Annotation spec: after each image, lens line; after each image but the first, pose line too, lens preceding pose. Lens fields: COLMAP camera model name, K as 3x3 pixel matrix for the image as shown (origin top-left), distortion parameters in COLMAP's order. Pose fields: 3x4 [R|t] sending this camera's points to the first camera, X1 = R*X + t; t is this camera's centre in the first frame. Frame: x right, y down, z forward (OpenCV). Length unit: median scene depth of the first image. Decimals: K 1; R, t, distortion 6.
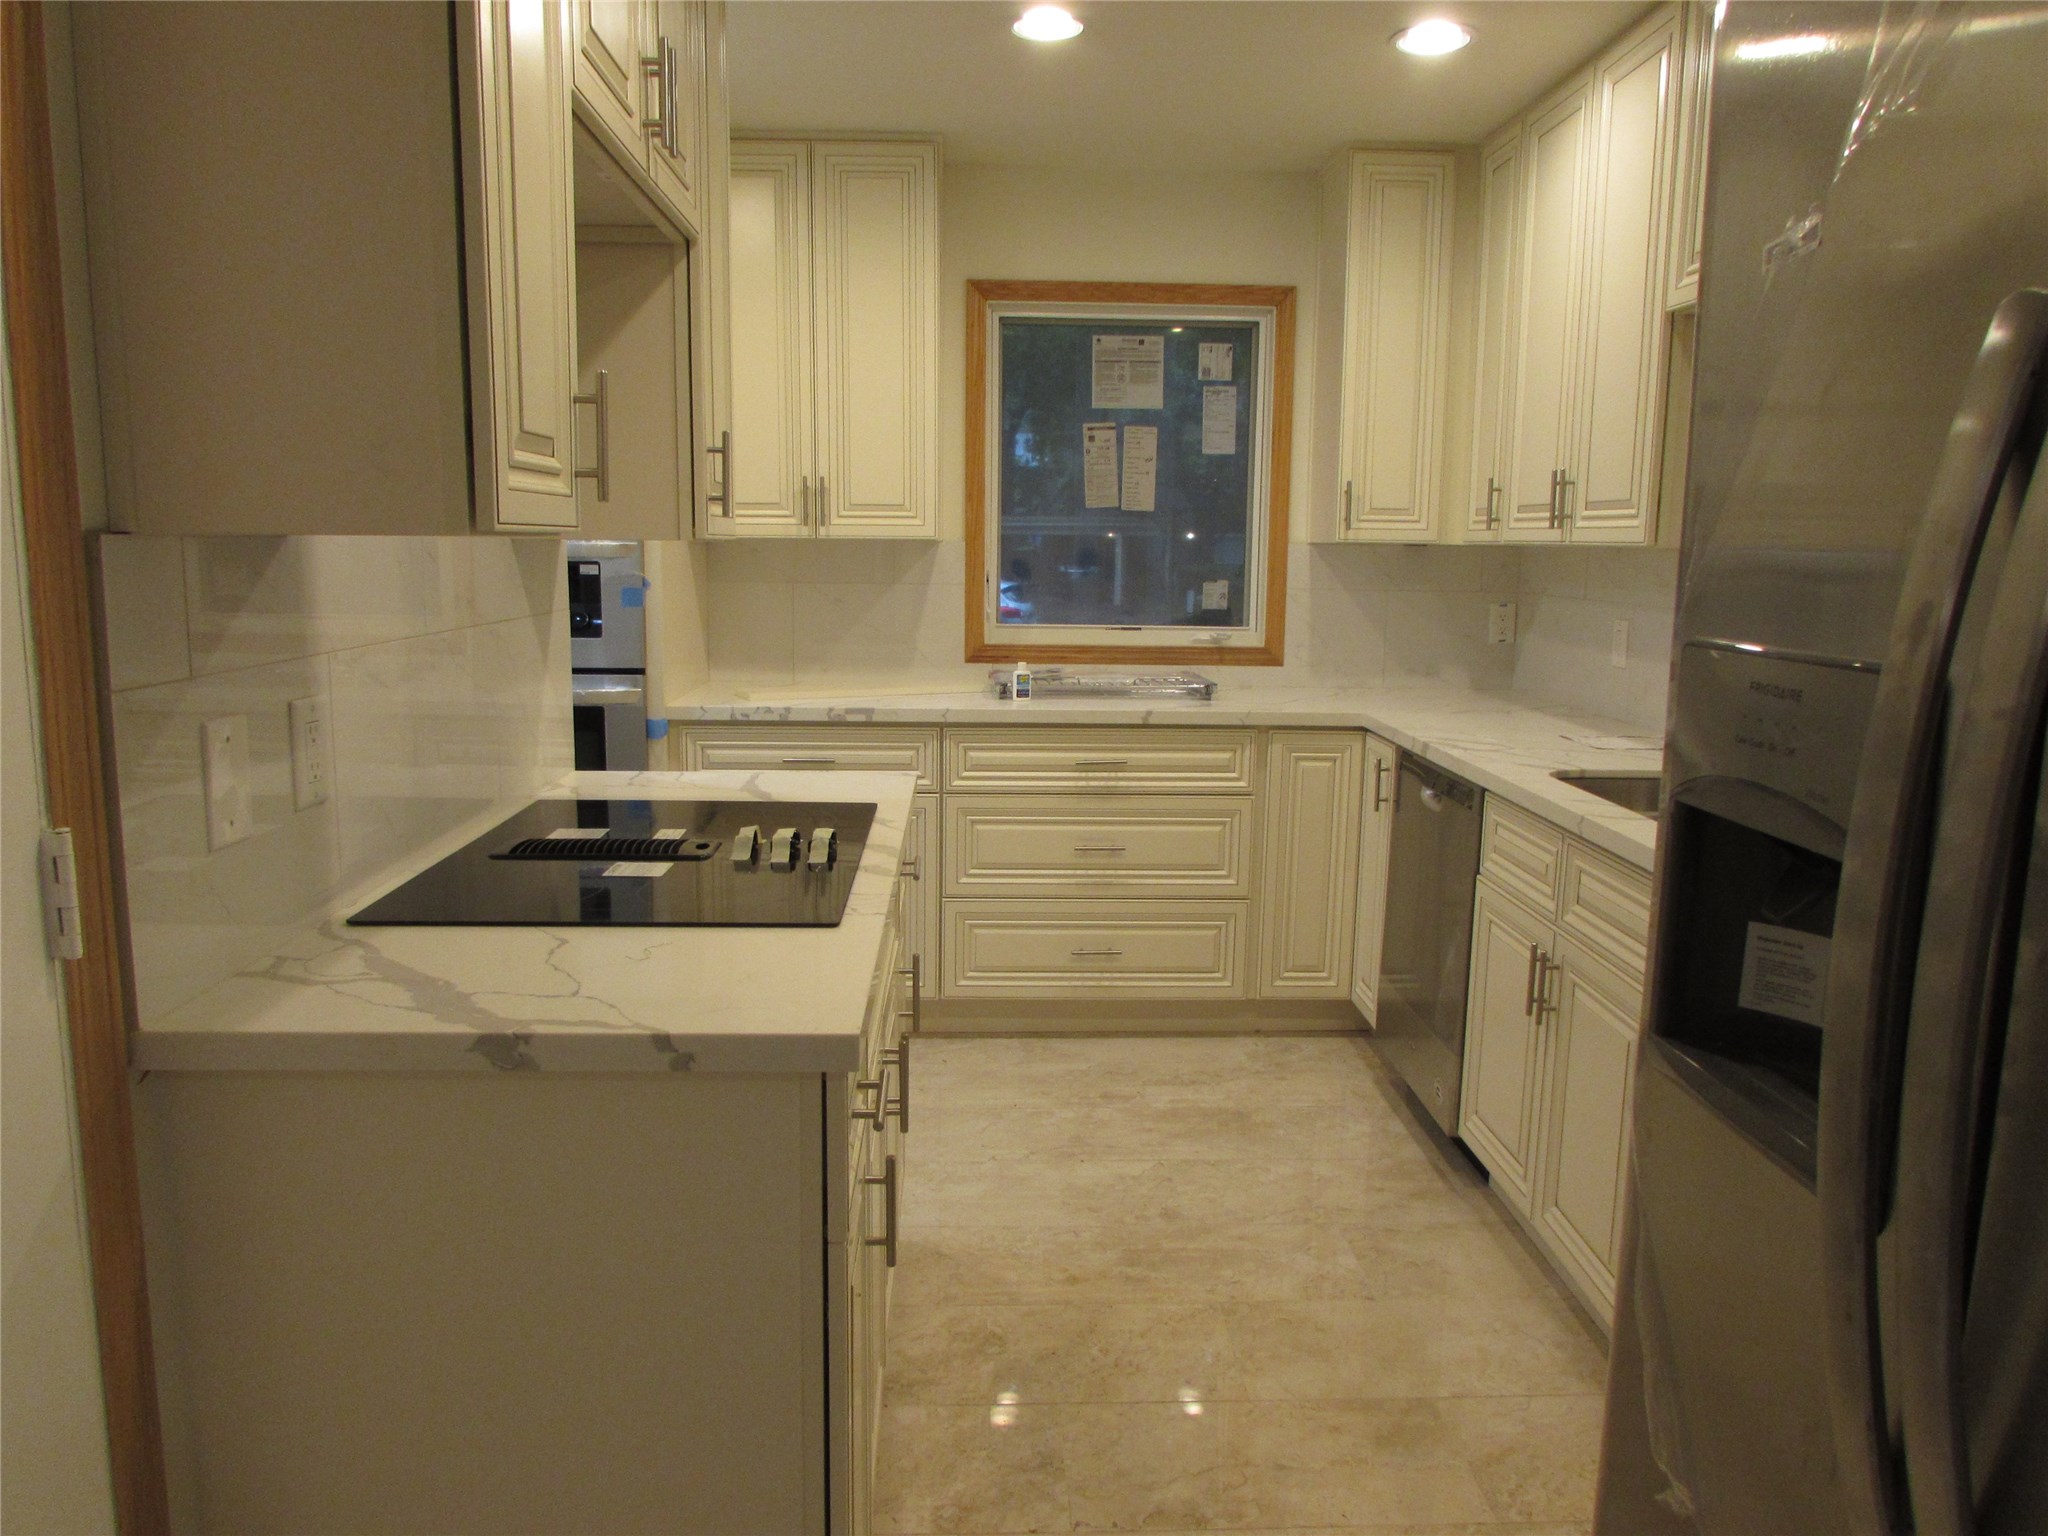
lens RADIAL K [[1433.1, 0, 1015.8], [0, 1433.1, 770.4], [0, 0, 1]] dist [-0.075804, 0.005342]
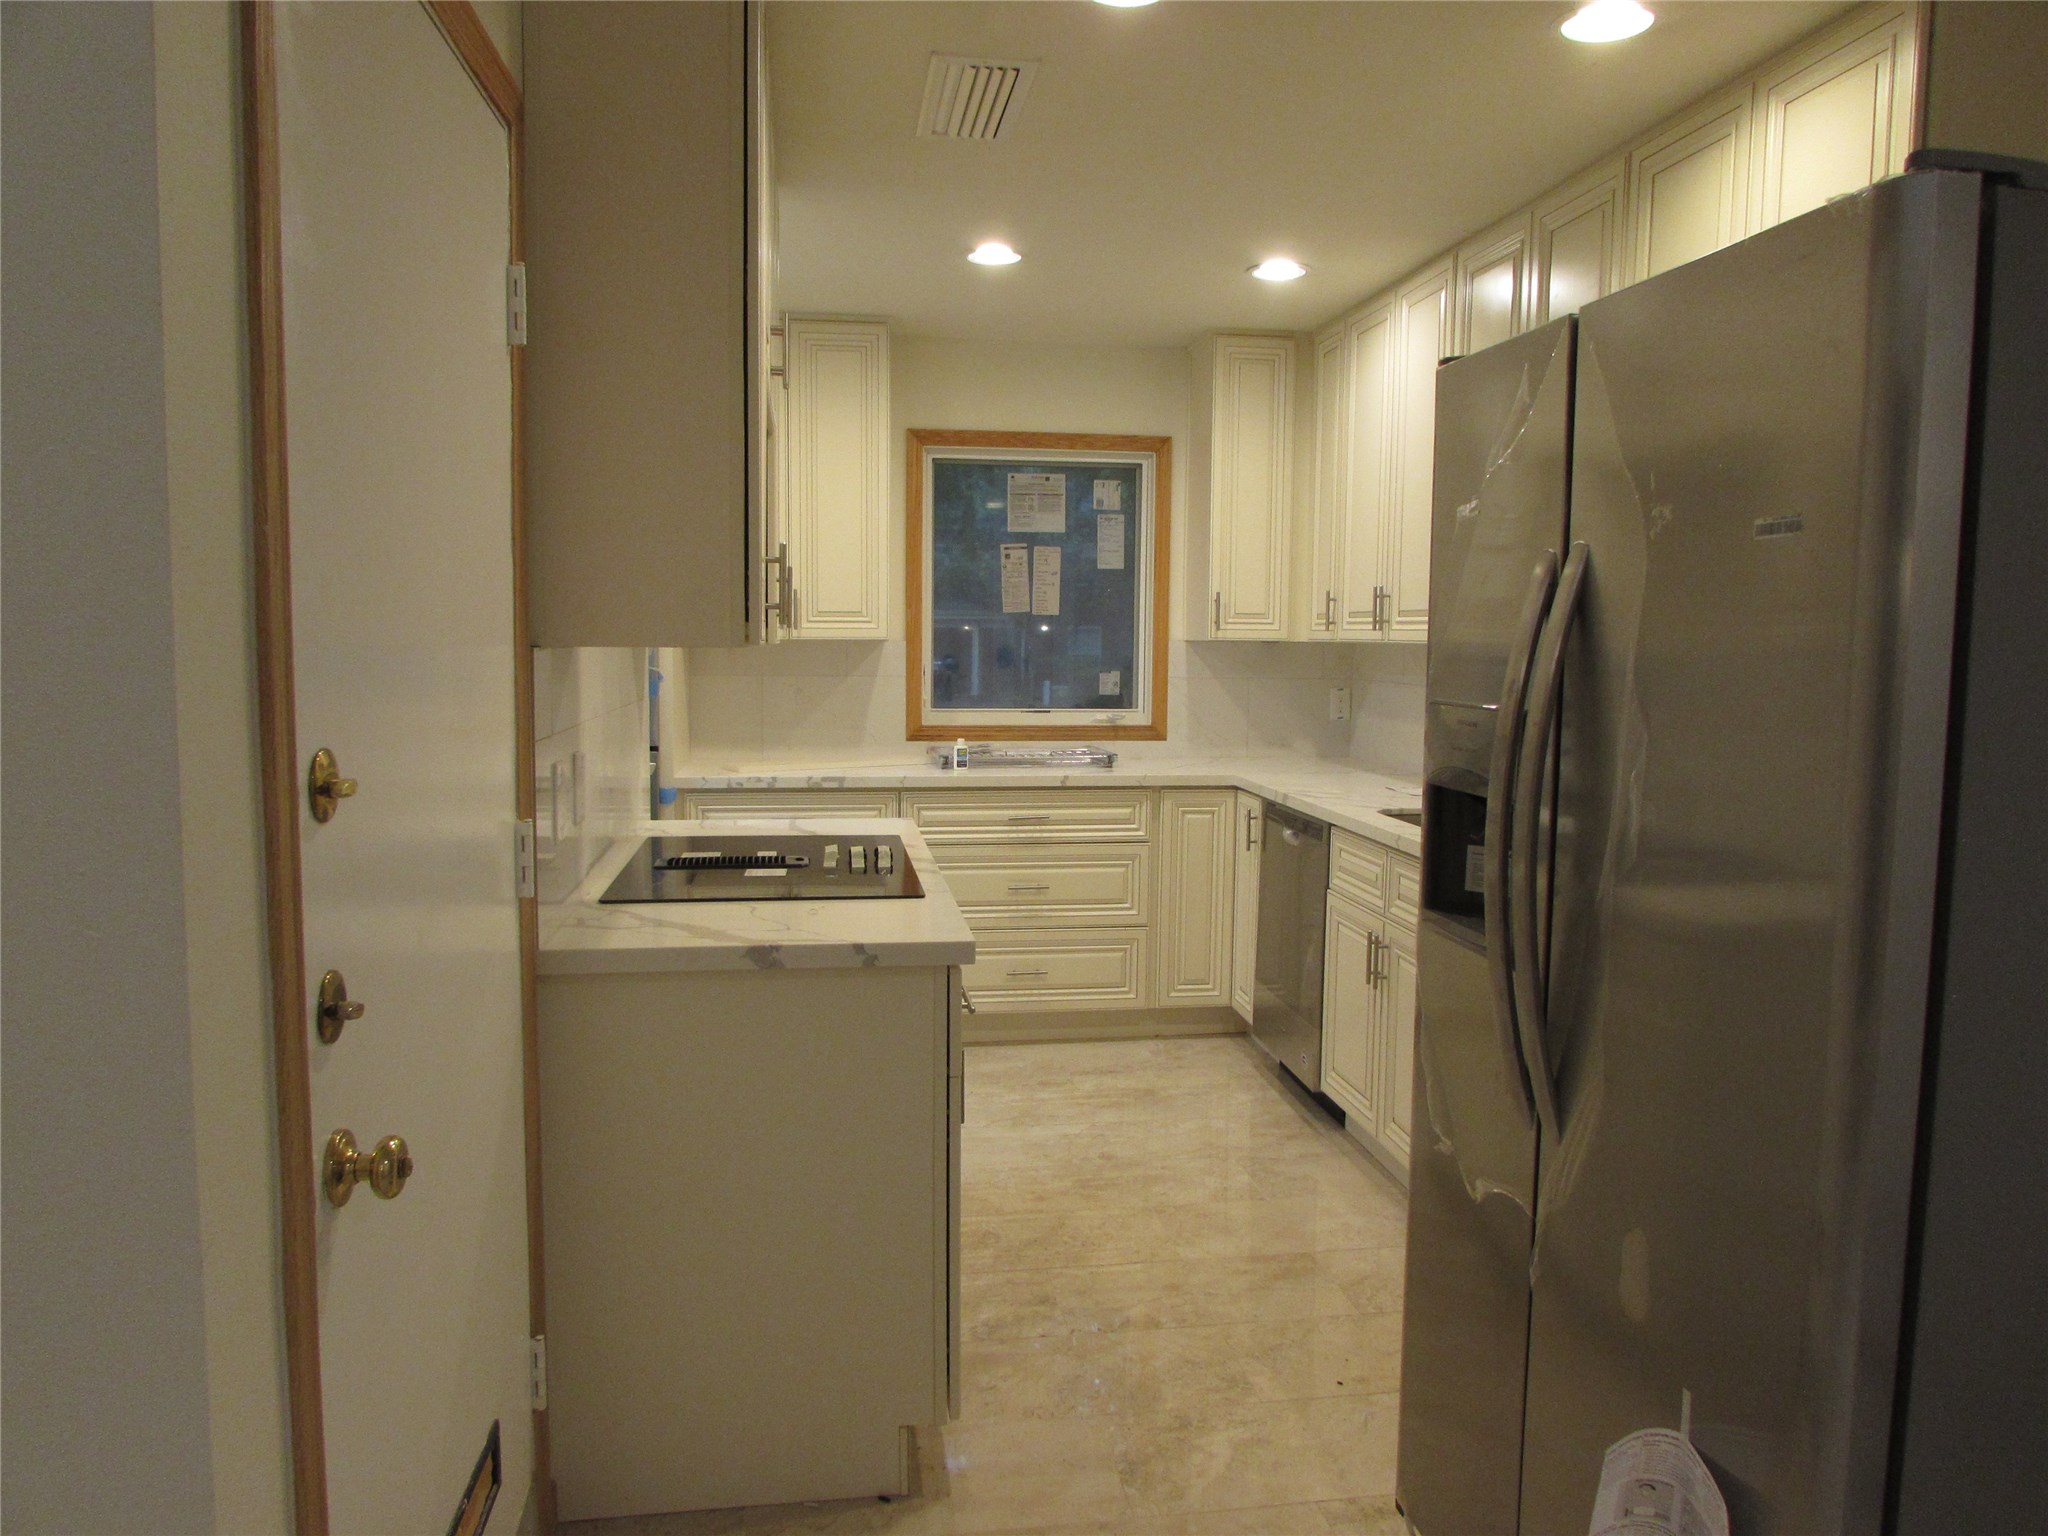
lens RADIAL K [[1433.1, 0, 1029.8], [0, 1433.1, 768.5], [0, 0, 1]] dist [-0.075804, 0.005342]
pose [[0.993553, -0.013864, 0.112516, -0.081533], [0.021071, 0.997784, -0.063119, 0.031193], [-0.111391, 0.065083, 0.991643, -0.243438]]
